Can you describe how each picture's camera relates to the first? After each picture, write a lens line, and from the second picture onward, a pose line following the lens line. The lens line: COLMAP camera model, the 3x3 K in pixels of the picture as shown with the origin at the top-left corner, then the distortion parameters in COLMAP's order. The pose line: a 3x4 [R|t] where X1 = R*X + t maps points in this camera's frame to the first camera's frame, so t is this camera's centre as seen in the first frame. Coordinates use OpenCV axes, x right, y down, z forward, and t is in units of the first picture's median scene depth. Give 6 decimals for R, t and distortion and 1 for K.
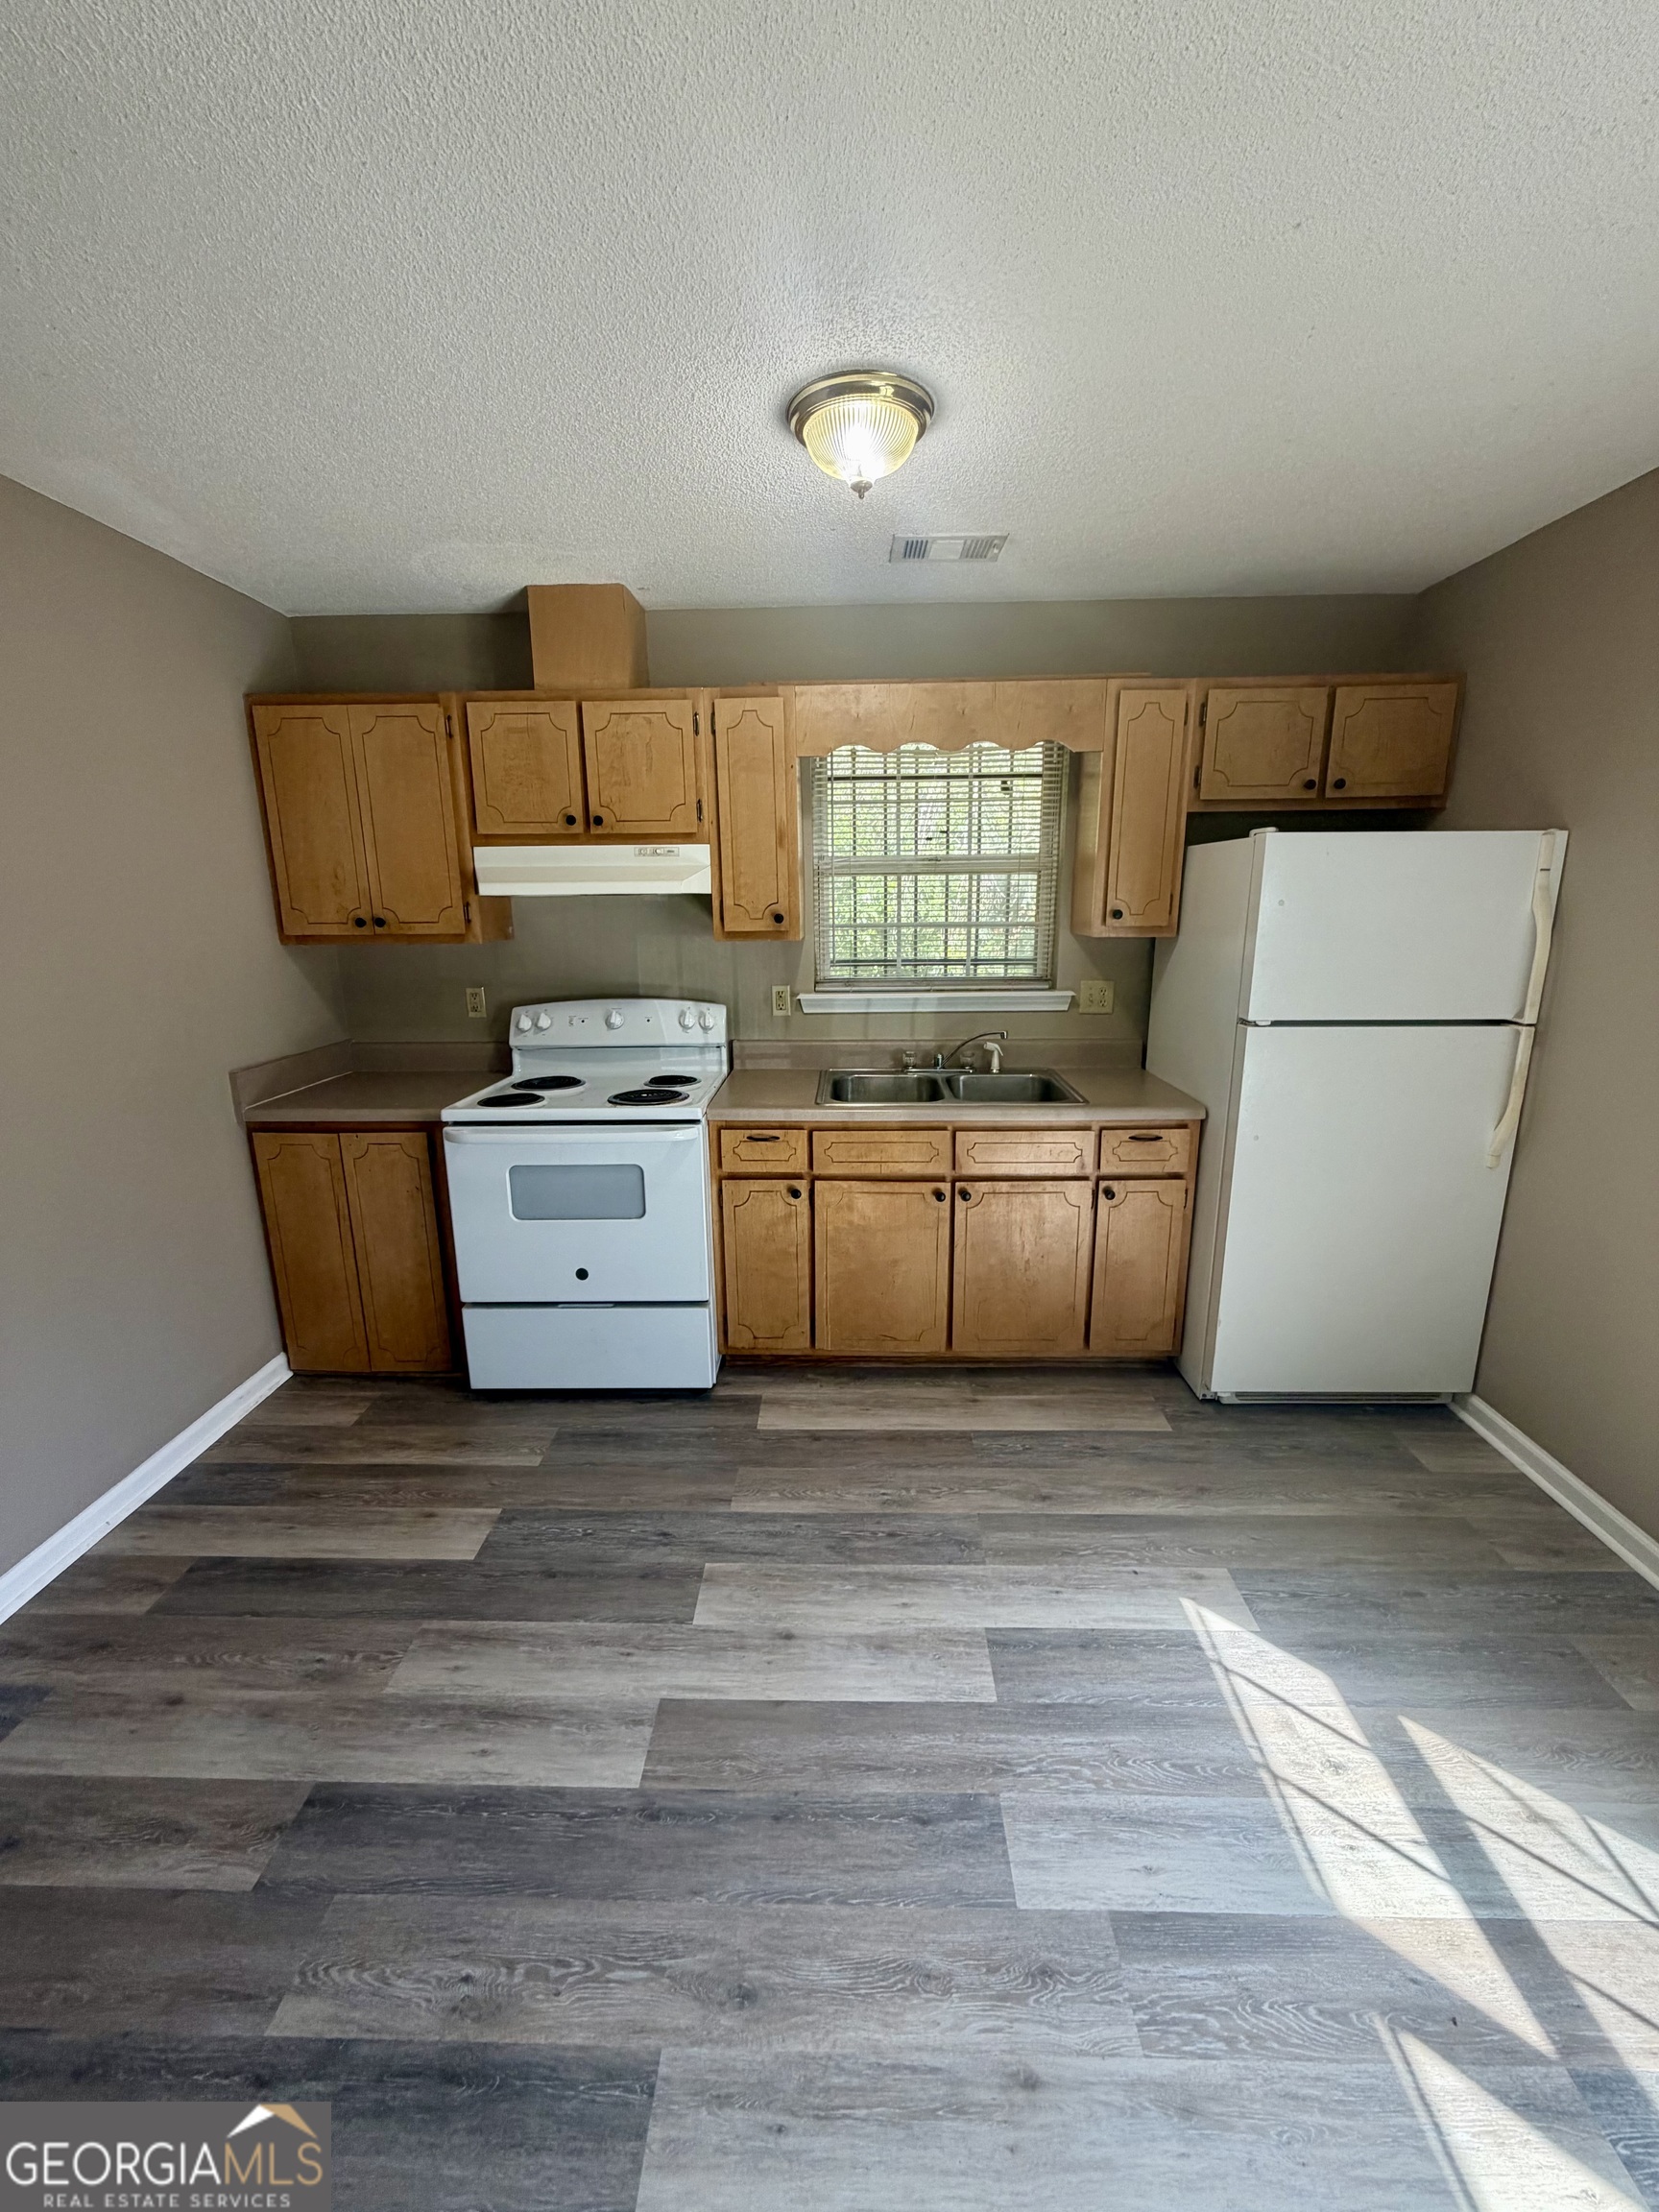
lens RADIAL K [[881.5, 0, 830.7], [0, 881.5, 1096.4], [0, 0, 1]] dist [0.000315, -0.000022]
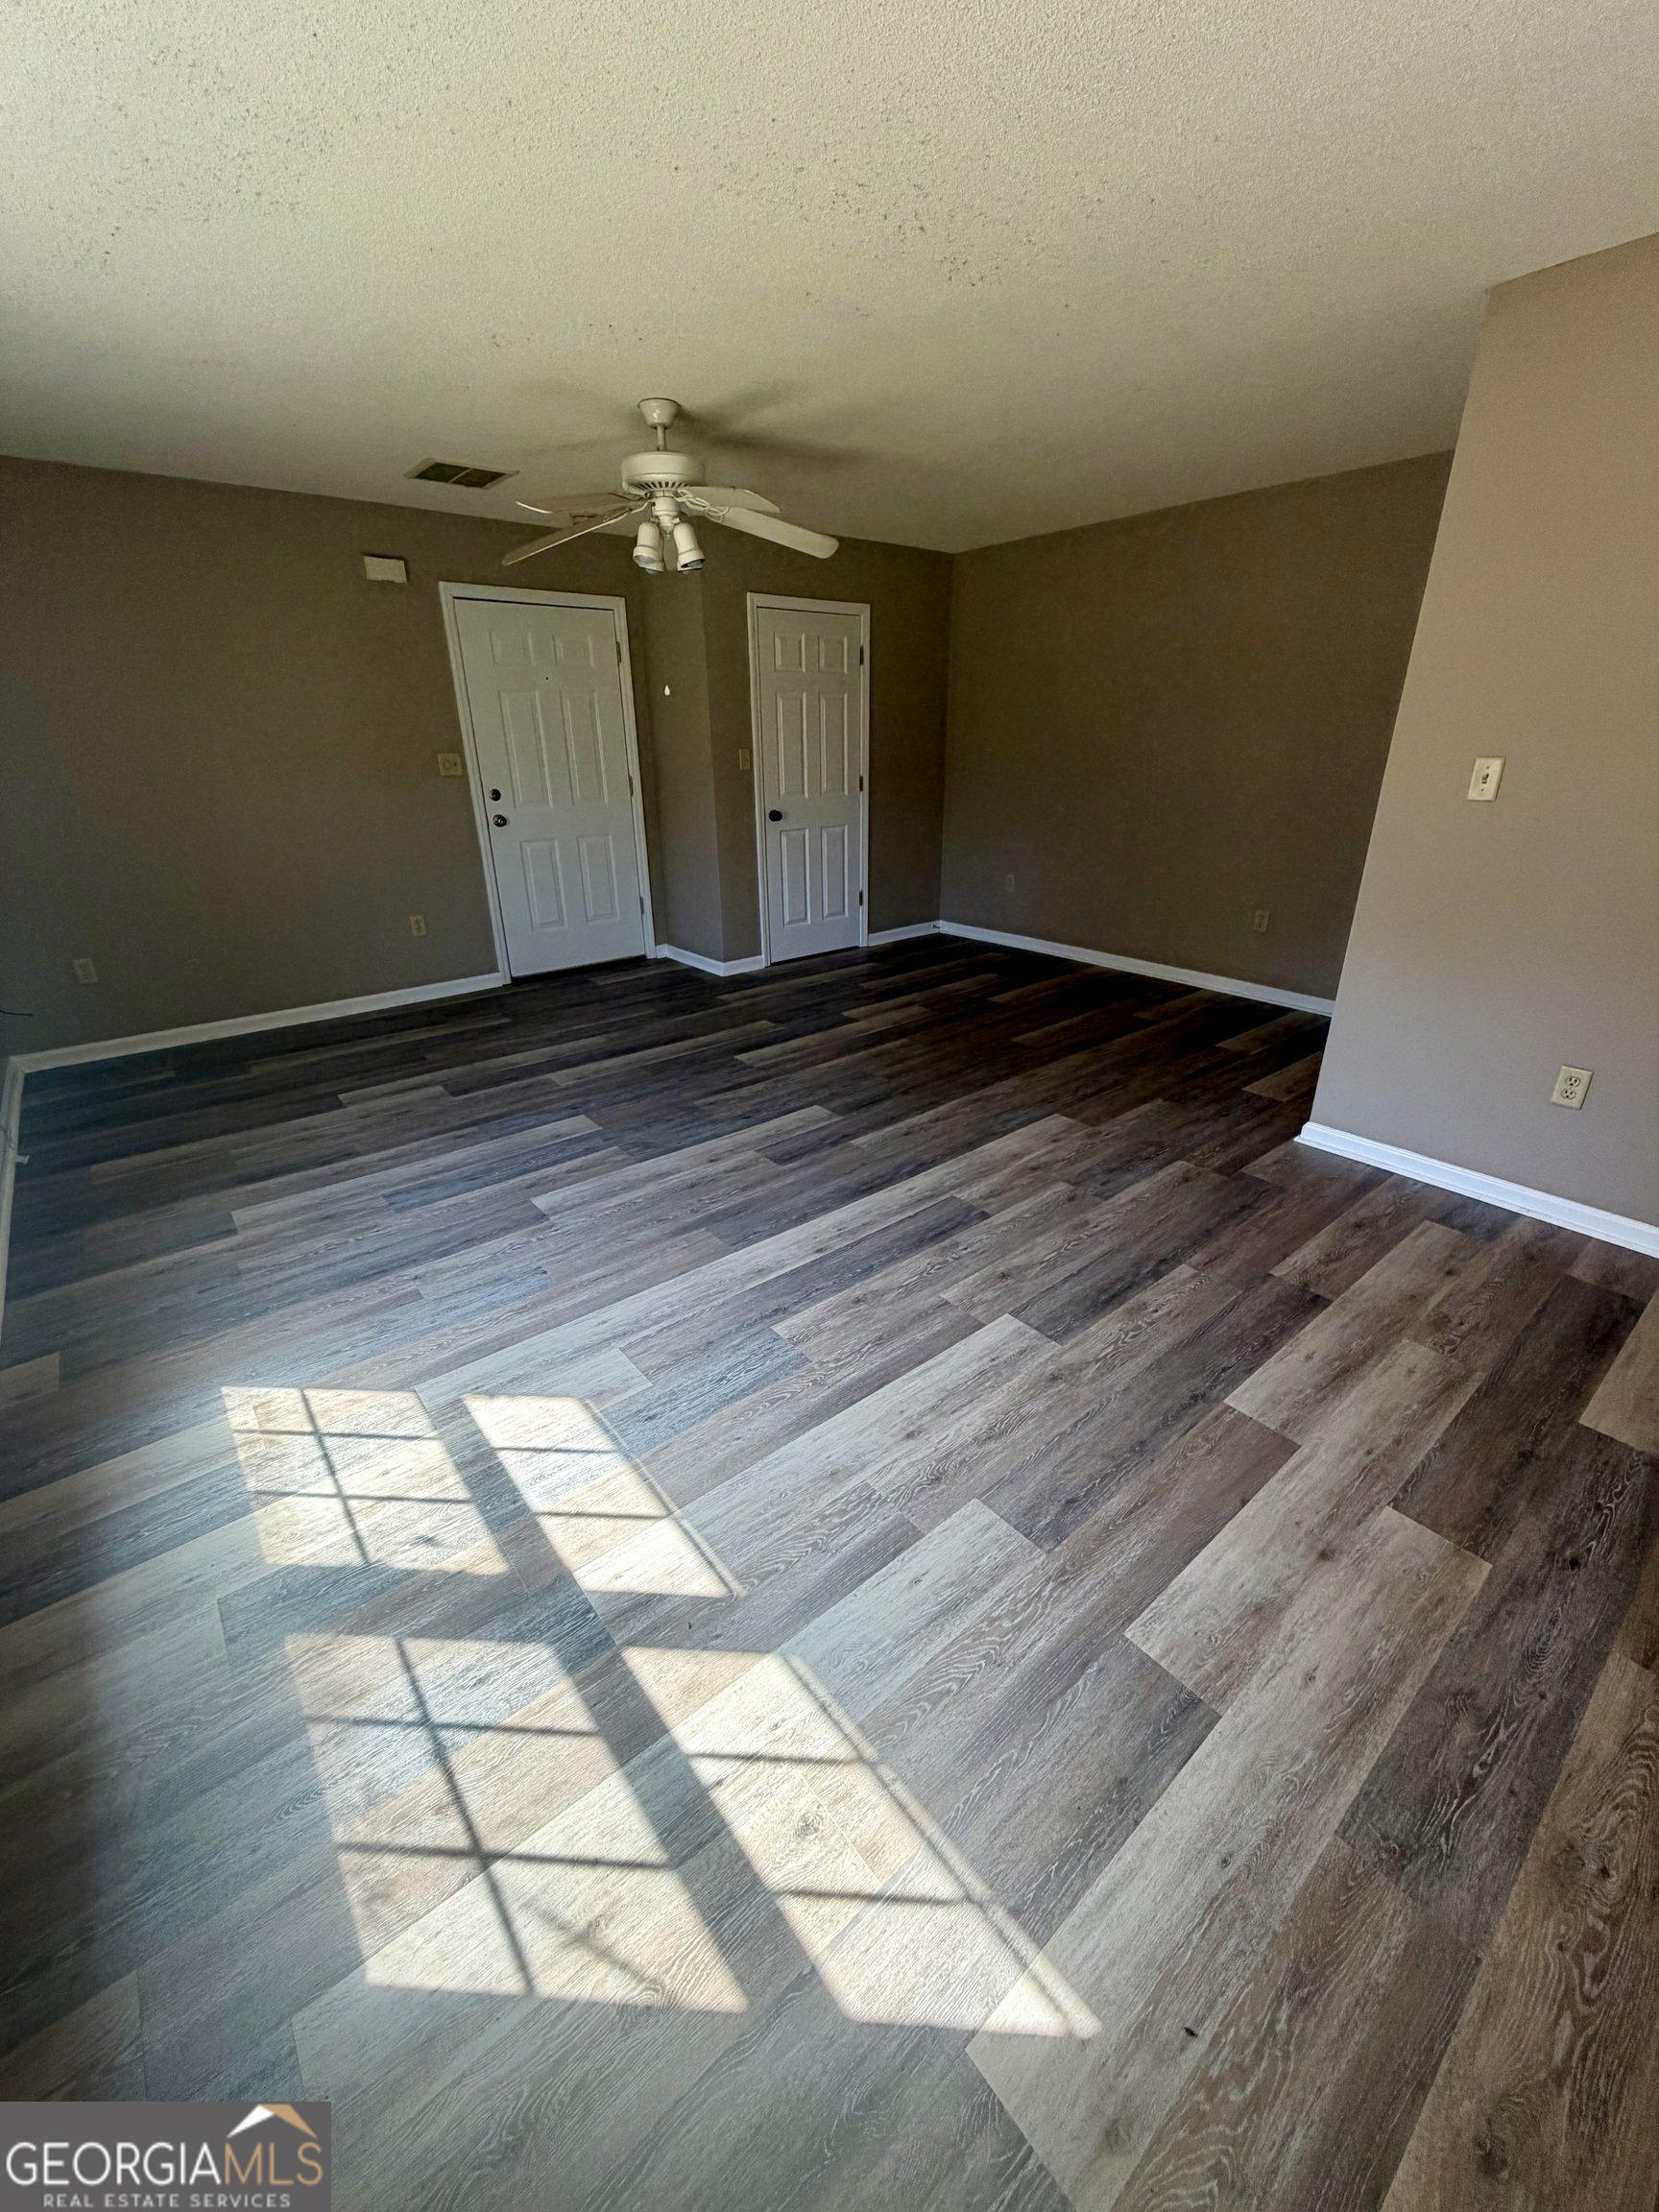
lens RADIAL K [[881.5, 0, 830.7], [0, 881.5, 1096.4], [0, 0, 1]] dist [0.000315, -0.000022]
pose [[-0.756486, 0.268971, -0.596141, 0.508479], [-0.131550, 0.830307, 0.541557, -0.121516], [0.640643, 0.488103, -0.592733, 0.695505]]
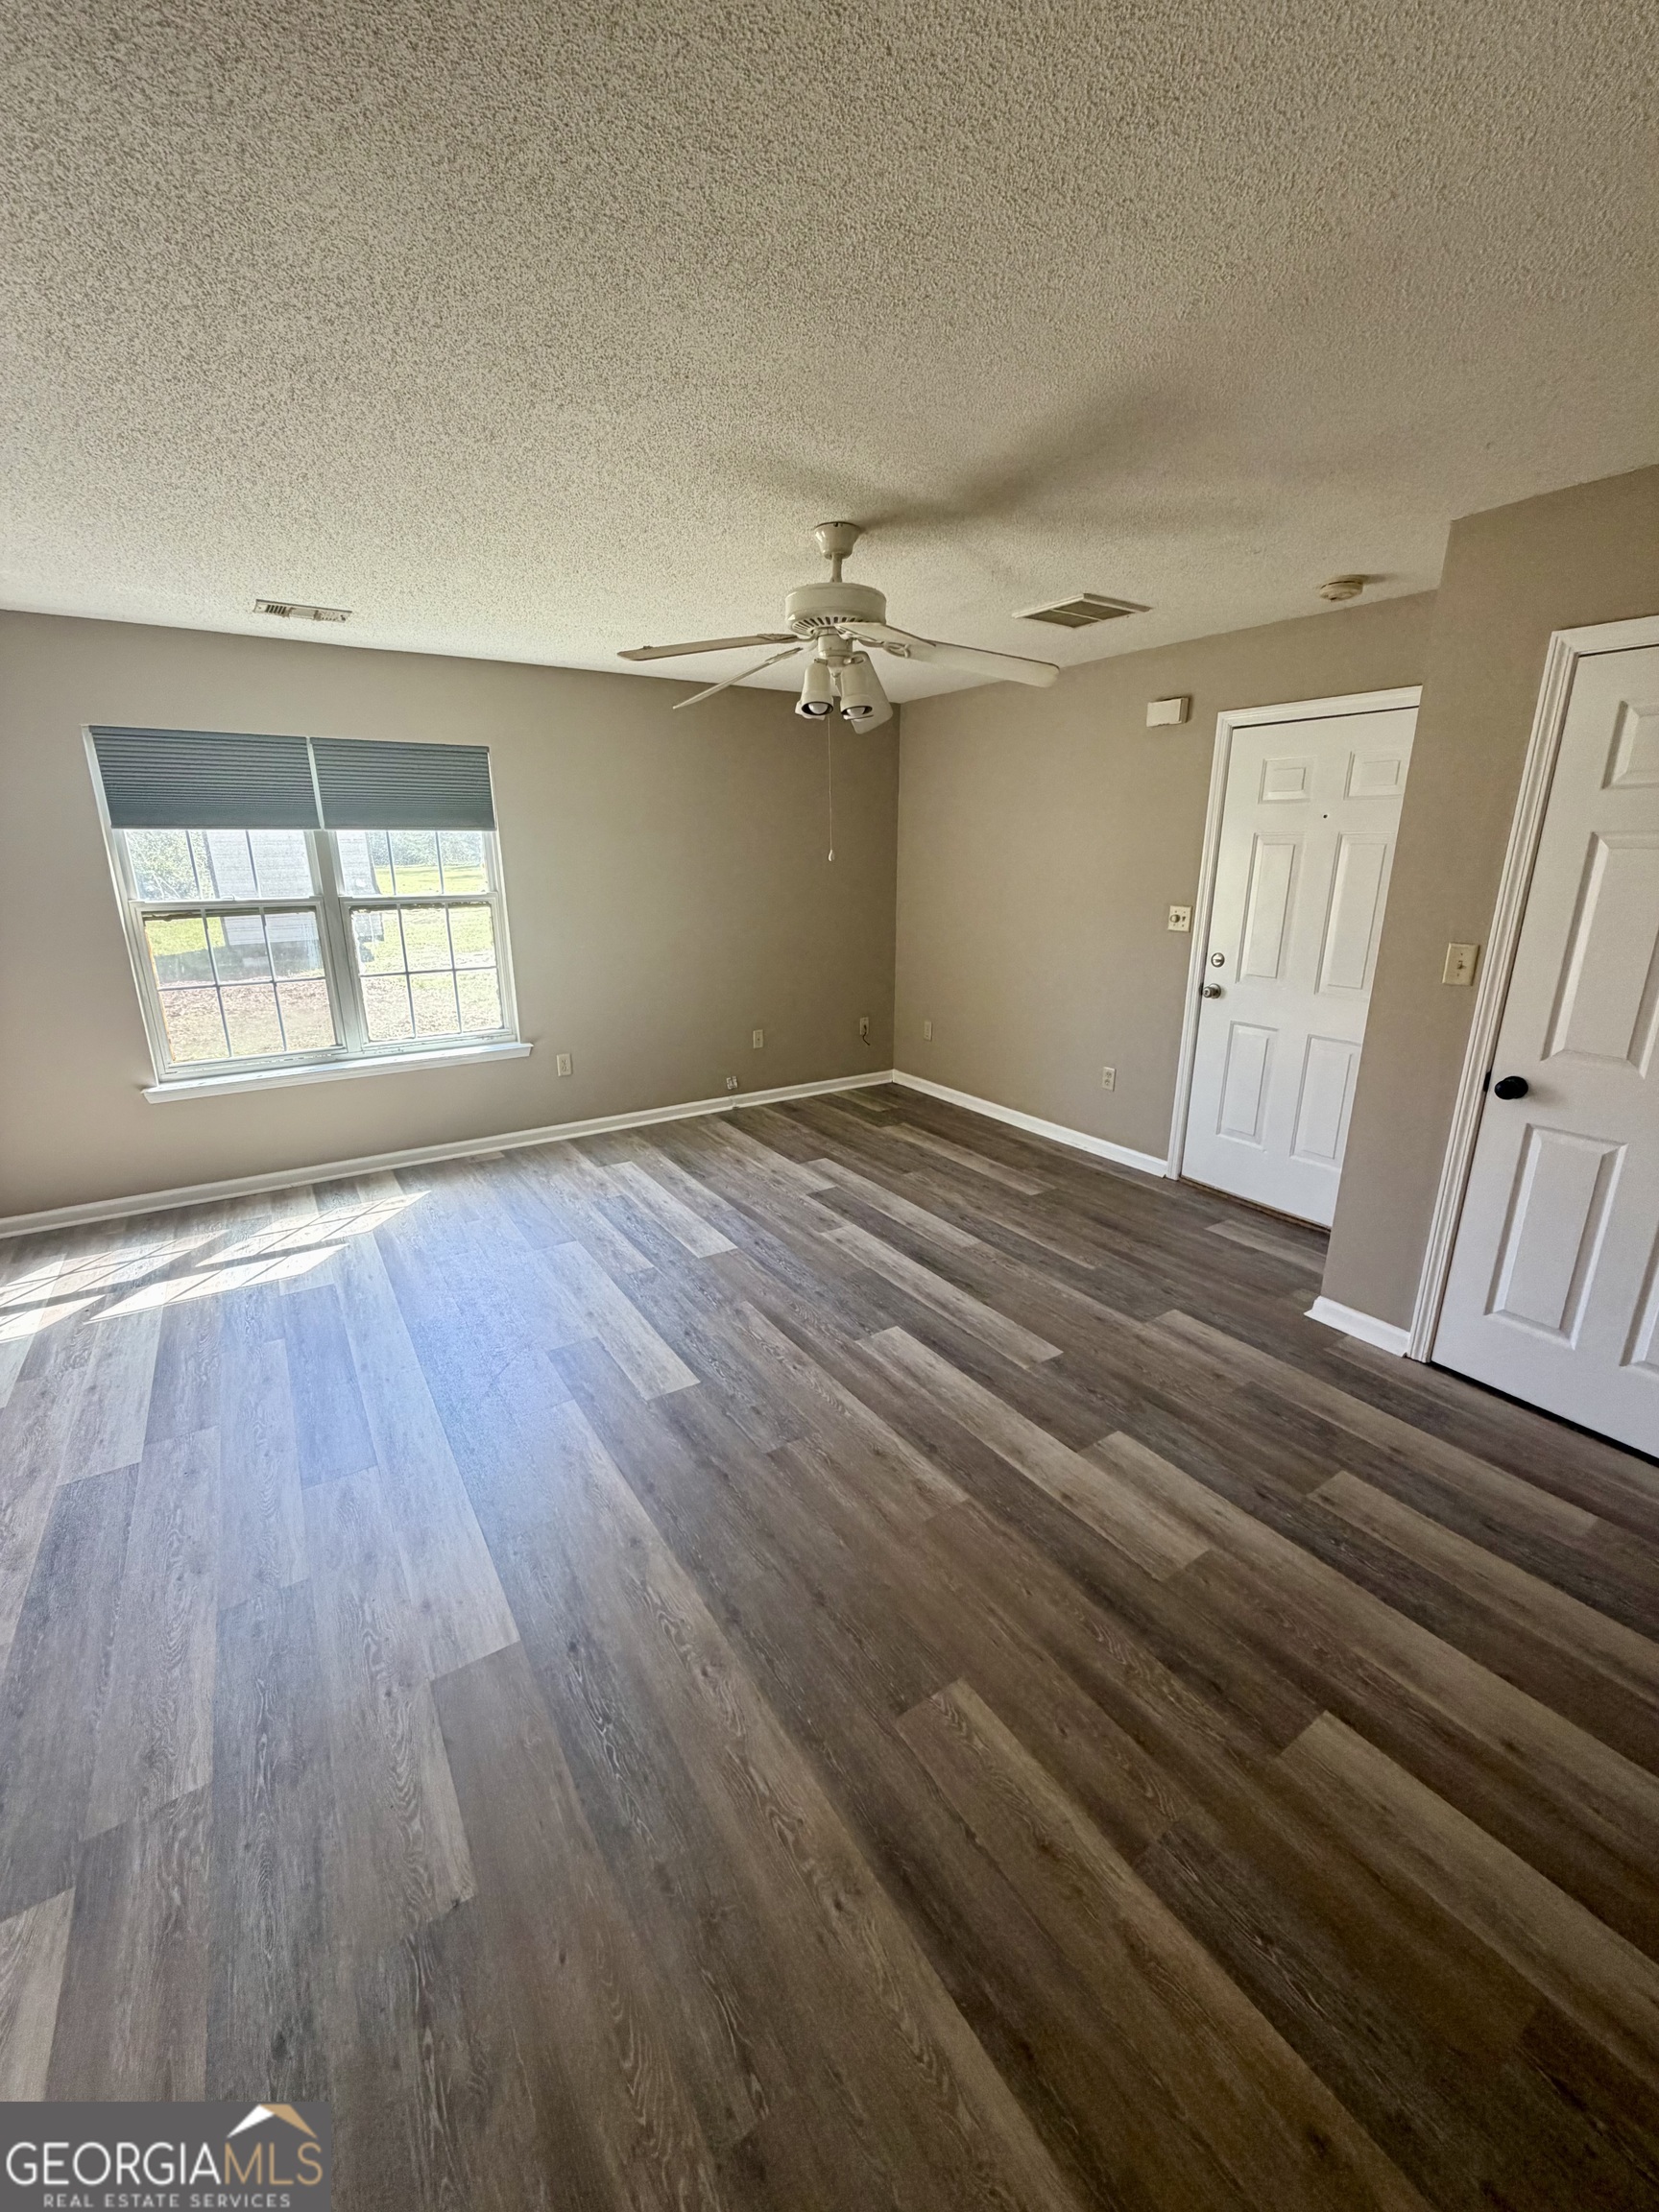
lens RADIAL K [[881.5, 0, 830.7], [0, 881.5, 1096.4], [0, 0, 1]] dist [0.000315, -0.000022]
pose [[-0.567497, -0.216369, 0.794438, -1.122229], [0.194666, 0.902243, 0.384788, -0.035179], [-0.800033, 0.373016, -0.469901, 0.113300]]
